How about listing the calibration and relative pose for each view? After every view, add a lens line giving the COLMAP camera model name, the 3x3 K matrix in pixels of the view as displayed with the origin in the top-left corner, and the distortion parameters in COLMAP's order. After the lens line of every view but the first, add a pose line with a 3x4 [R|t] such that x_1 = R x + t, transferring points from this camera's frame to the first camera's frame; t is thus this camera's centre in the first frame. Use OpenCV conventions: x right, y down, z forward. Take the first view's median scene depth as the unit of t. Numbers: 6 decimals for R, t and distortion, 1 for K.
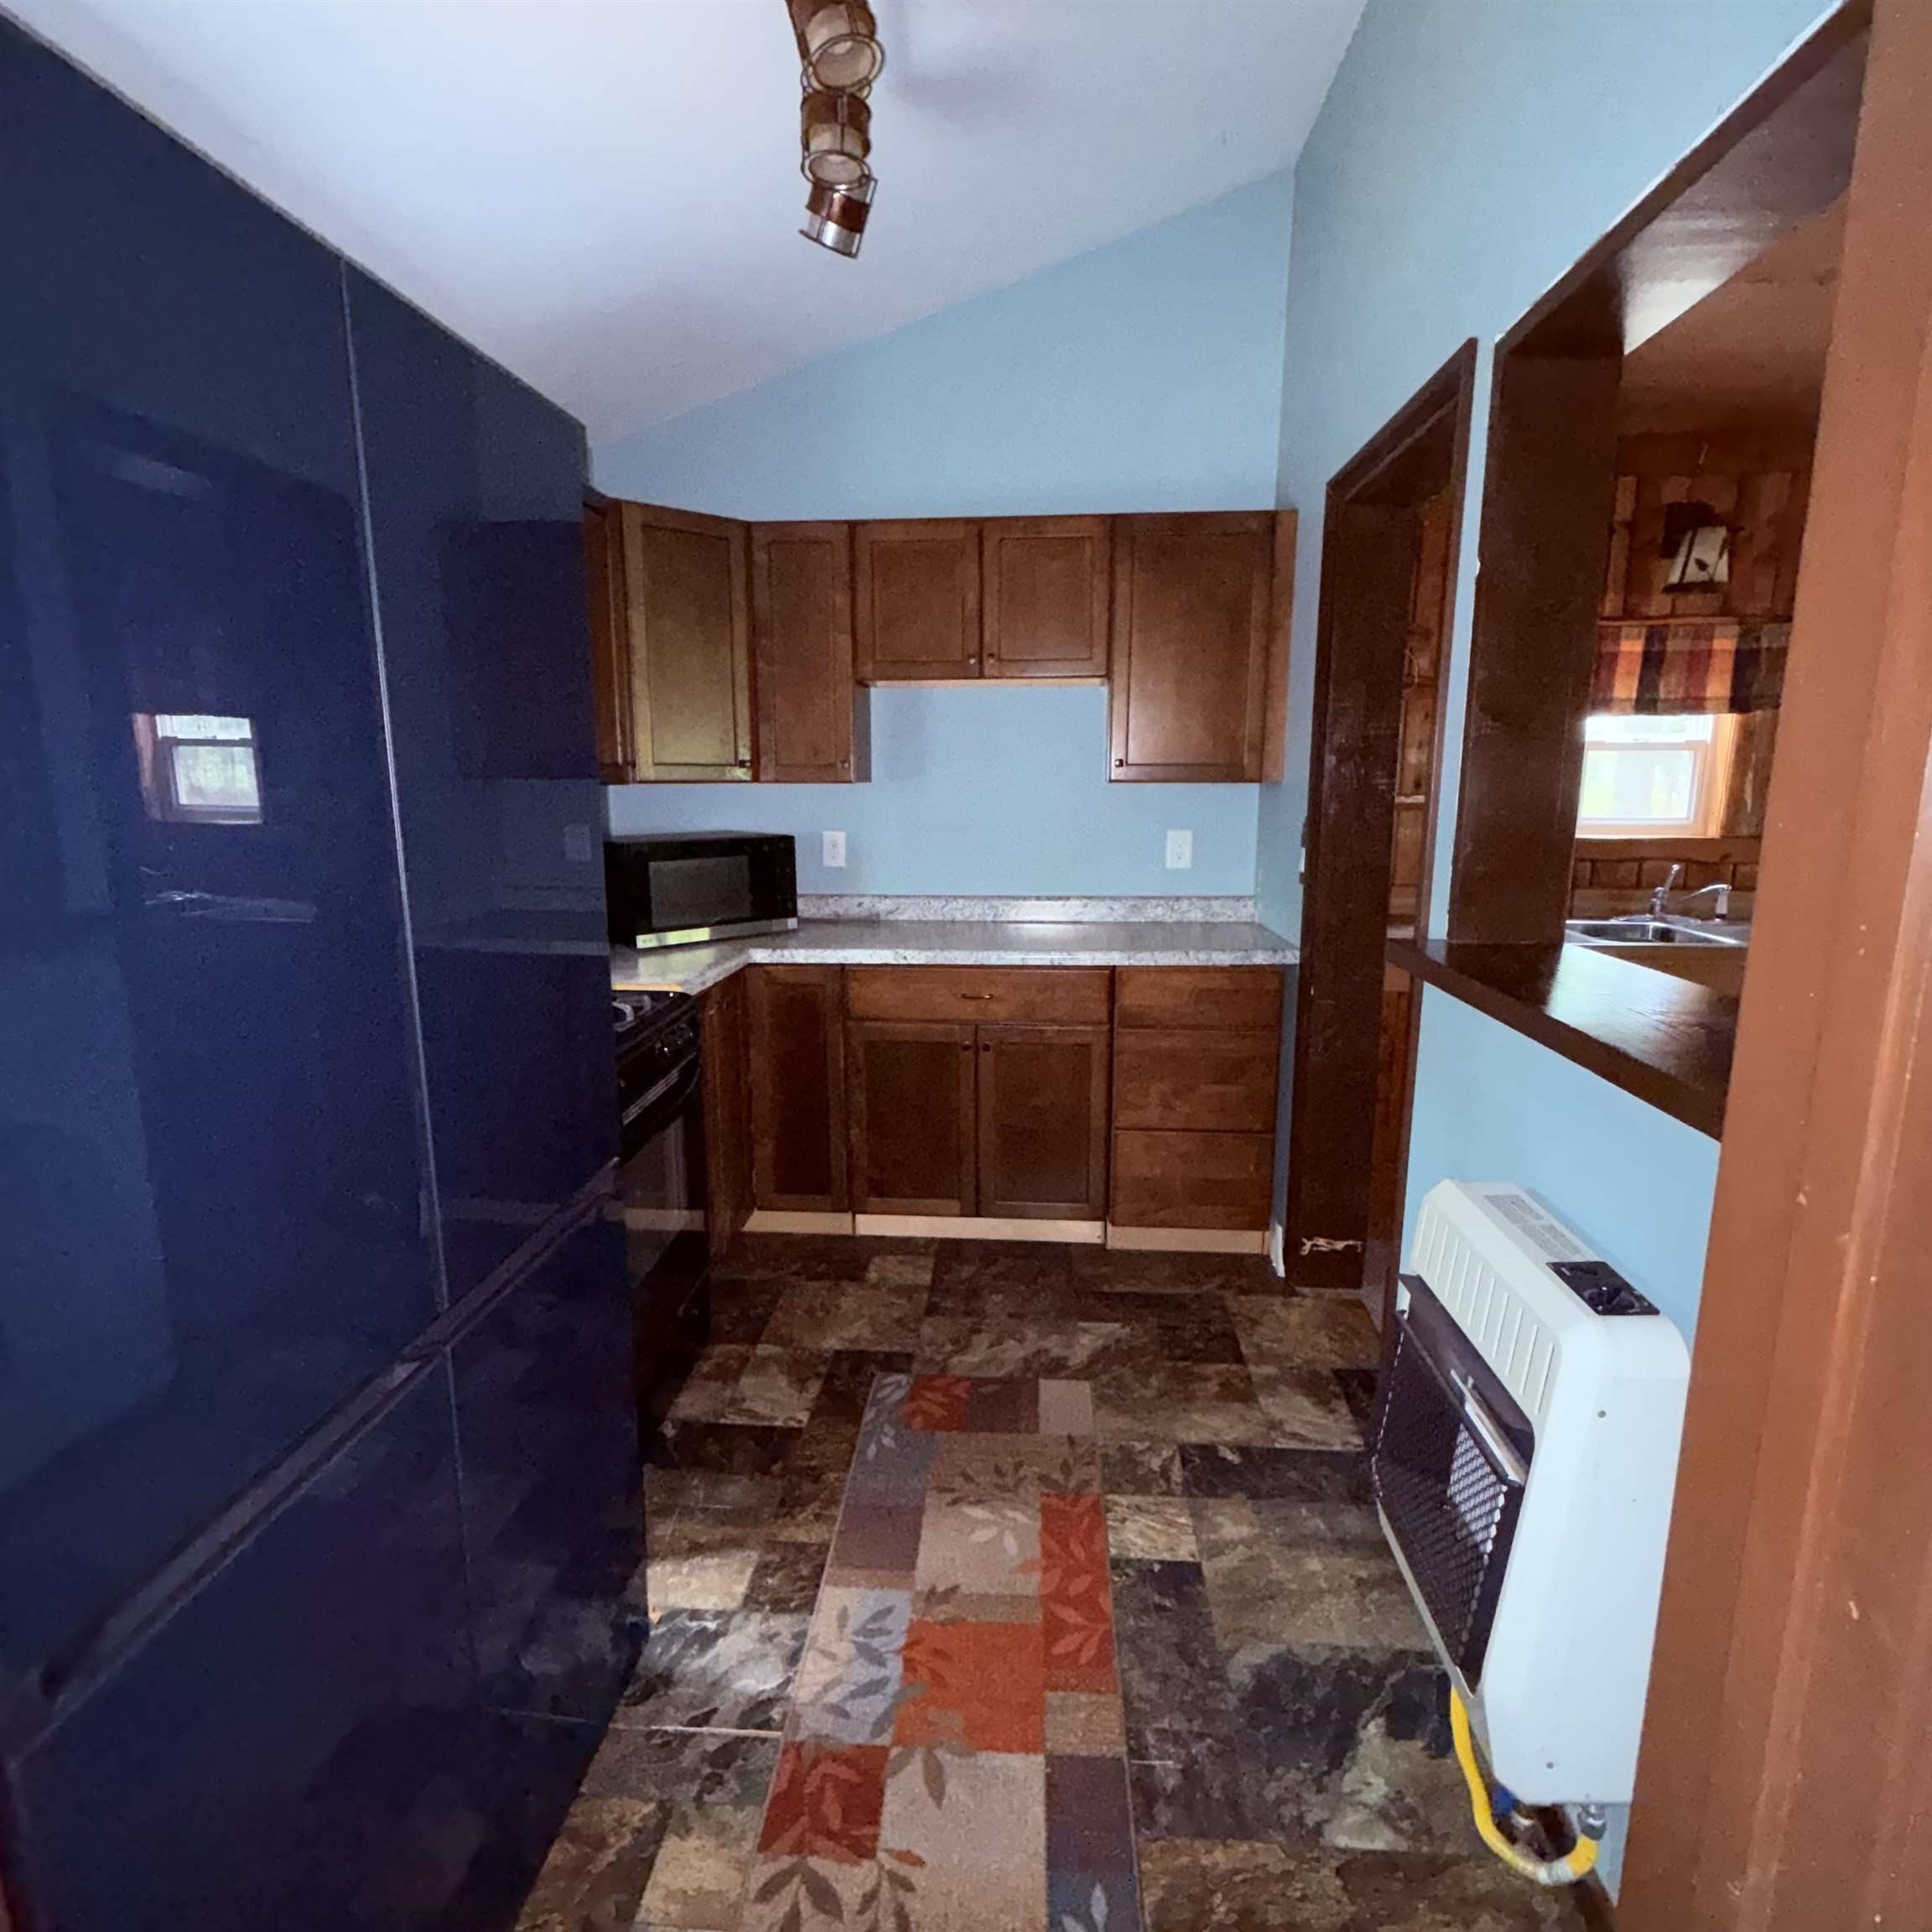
lens RADIAL K [[1049.3, 0, 966.0], [0, 1049.3, 966.0], [0, 0, 1]] dist [-0.002916, -0.000005]
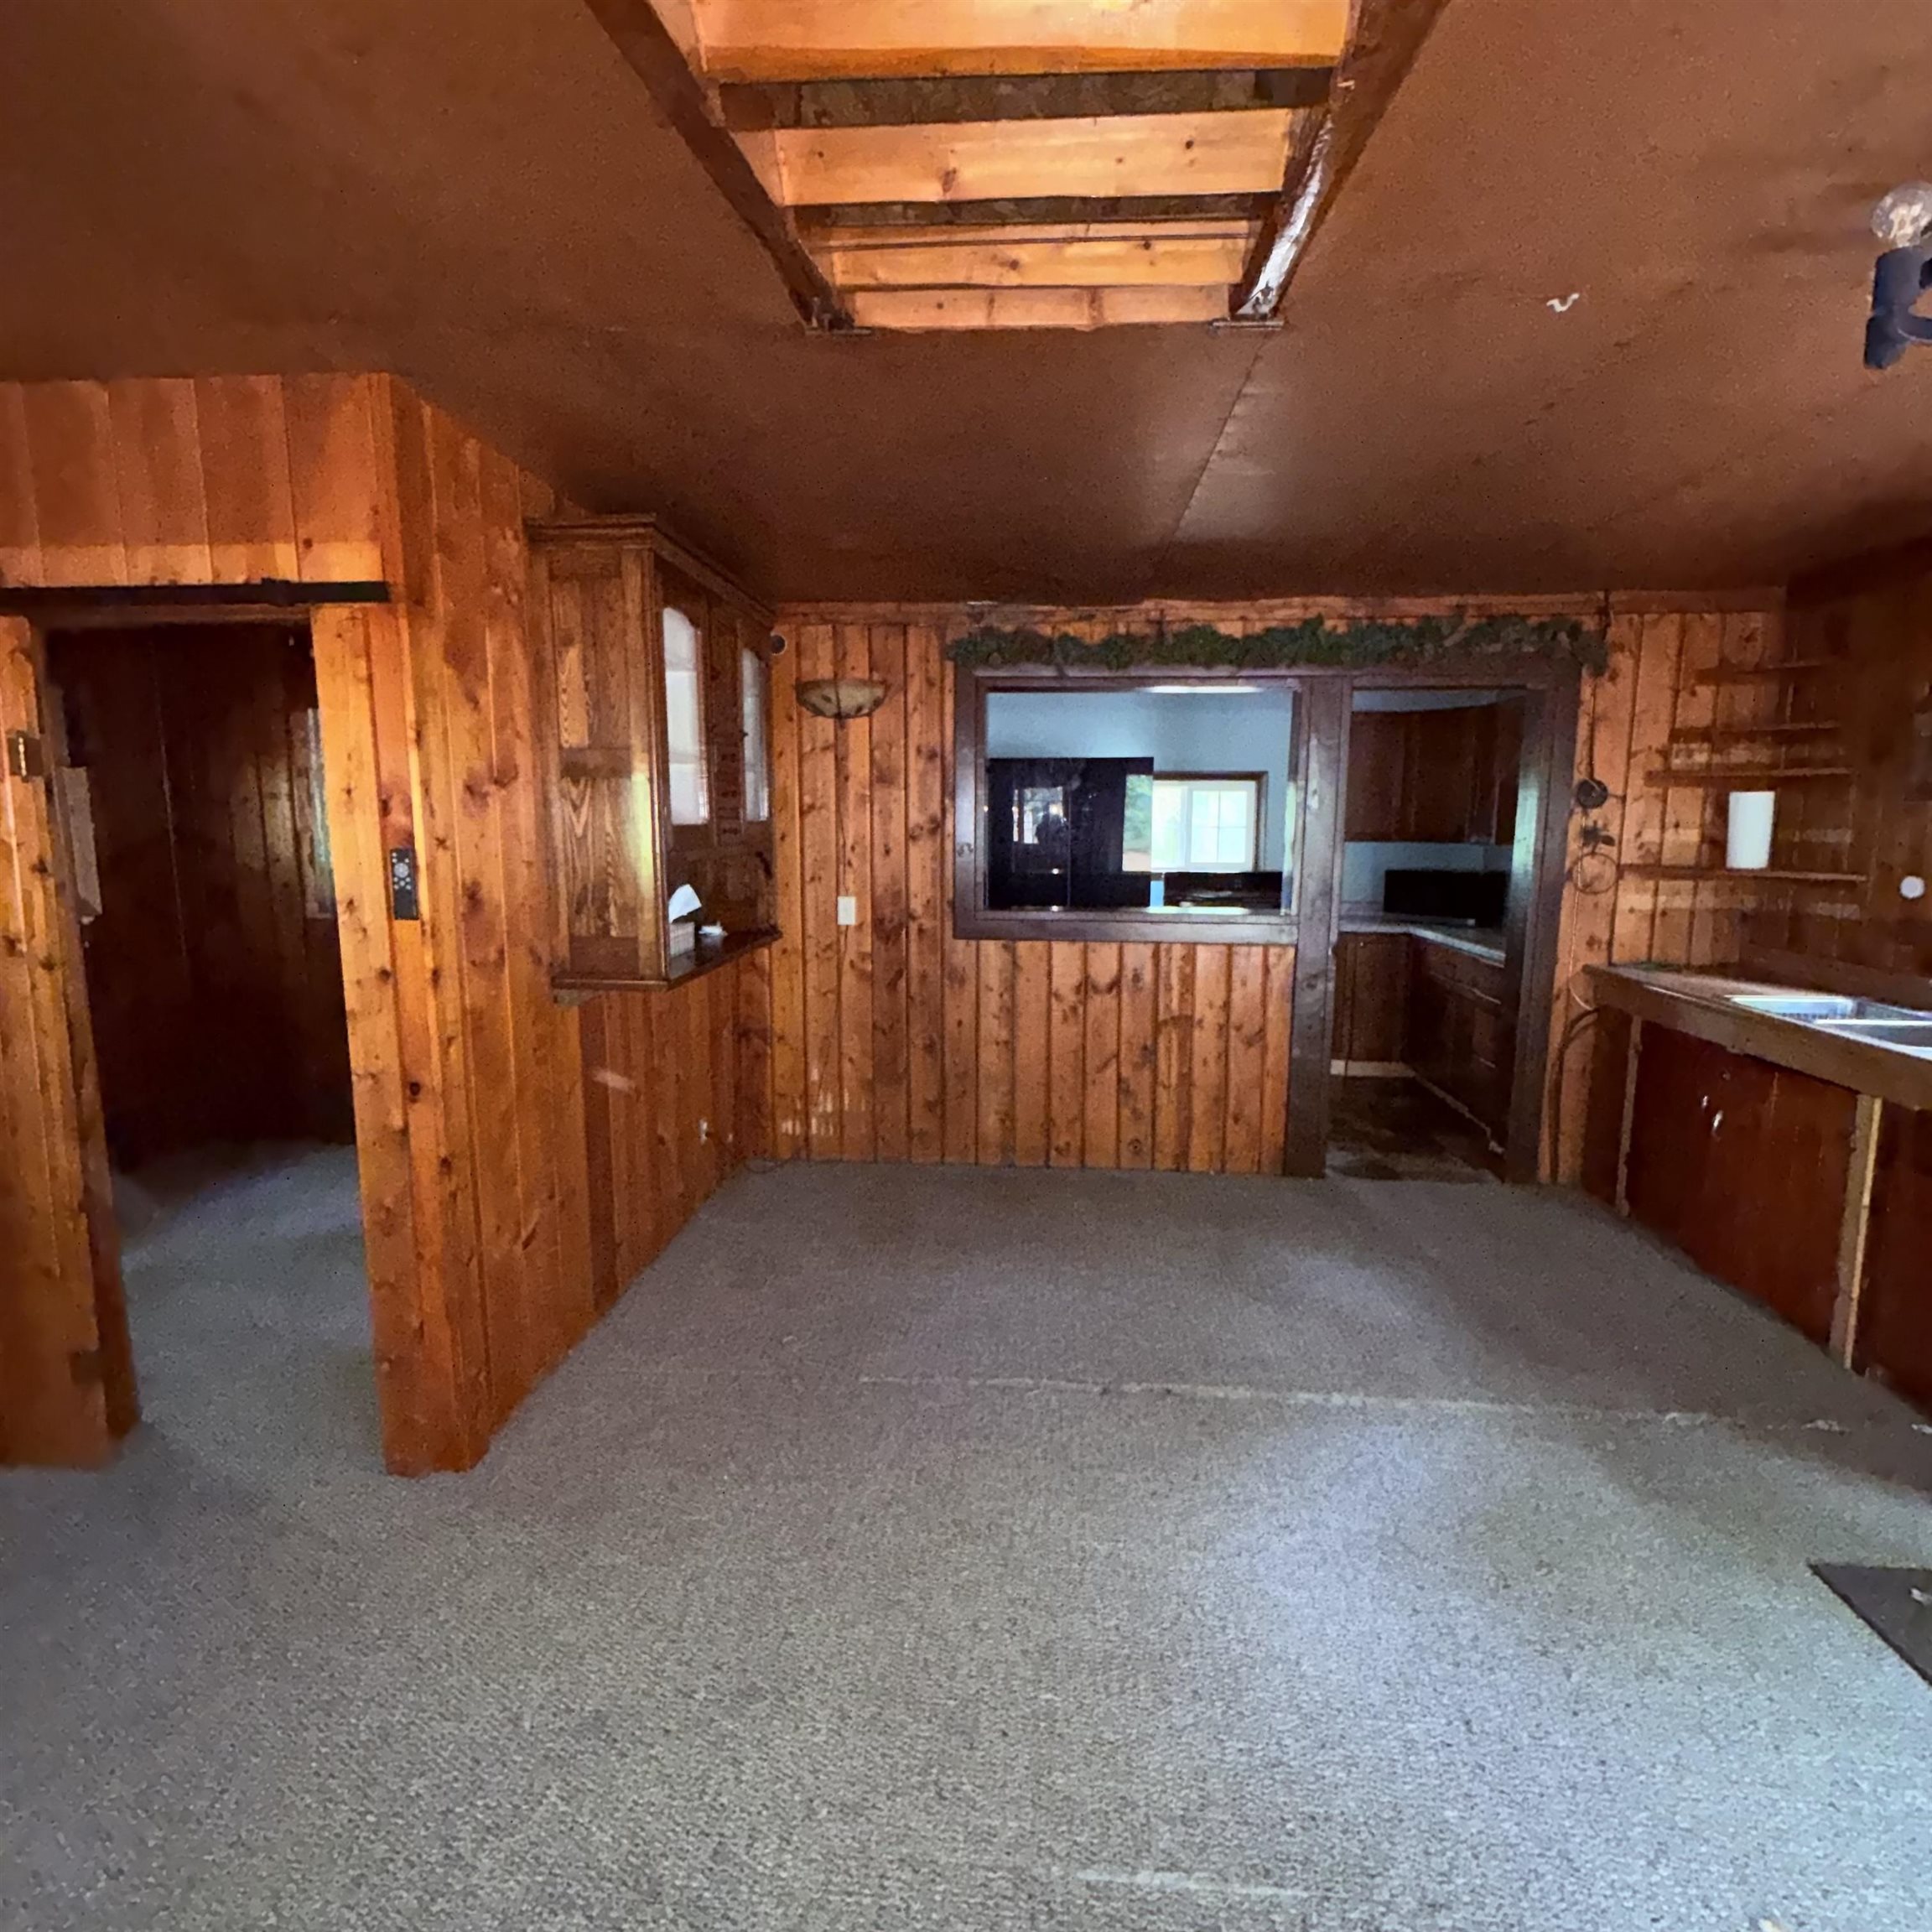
lens RADIAL K [[1029.2, 0, 965.5], [0, 1029.2, 960.1], [0, 0, 1]] dist [-0.000477, 0.001597]
pose [[-0.002562, 0.141019, -0.990004, 1.992551], [-0.185587, 0.972741, 0.139041, -0.076615], [0.982625, 0.184088, 0.023679, 0.153357]]
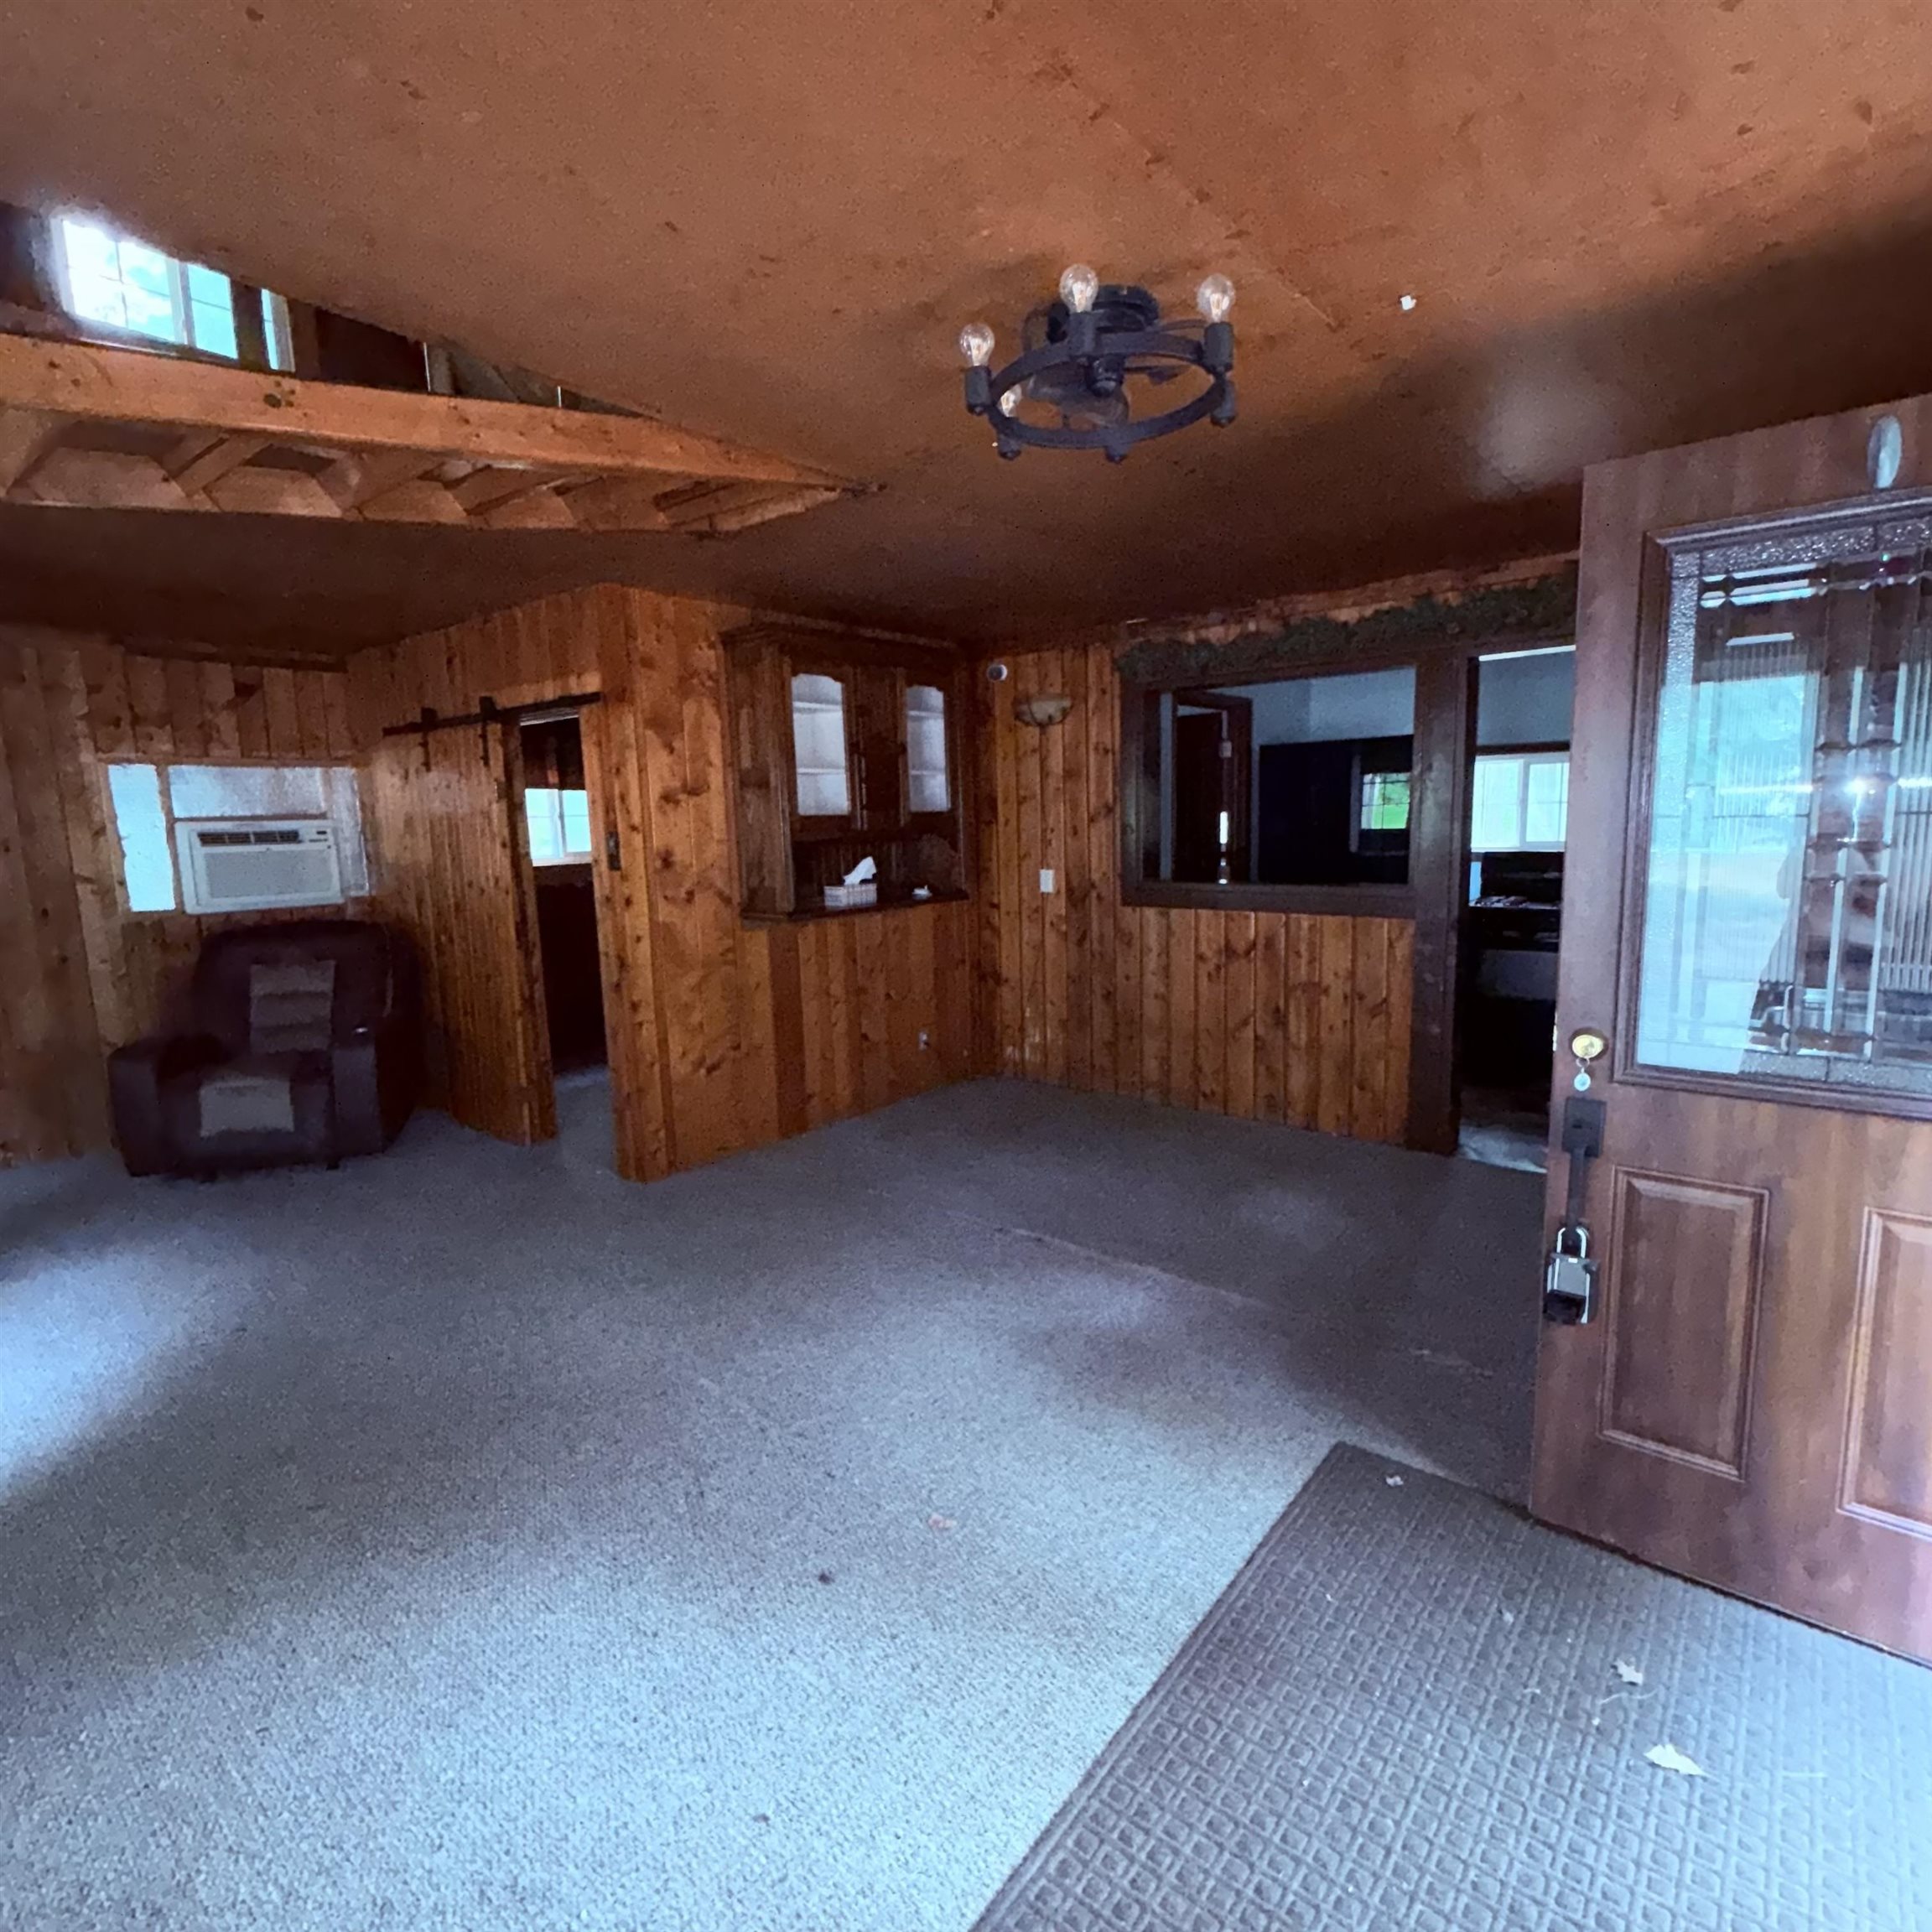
lens RADIAL K [[1049.3, 0, 966.0], [0, 1049.3, 966.0], [0, 0, 1]] dist [-0.002916, -0.000005]
pose [[-0.580400, 0.133719, -0.803278, 2.146546], [-0.119697, 0.961703, 0.246578, -0.223818], [0.805487, 0.239264, -0.542166, 1.045473]]
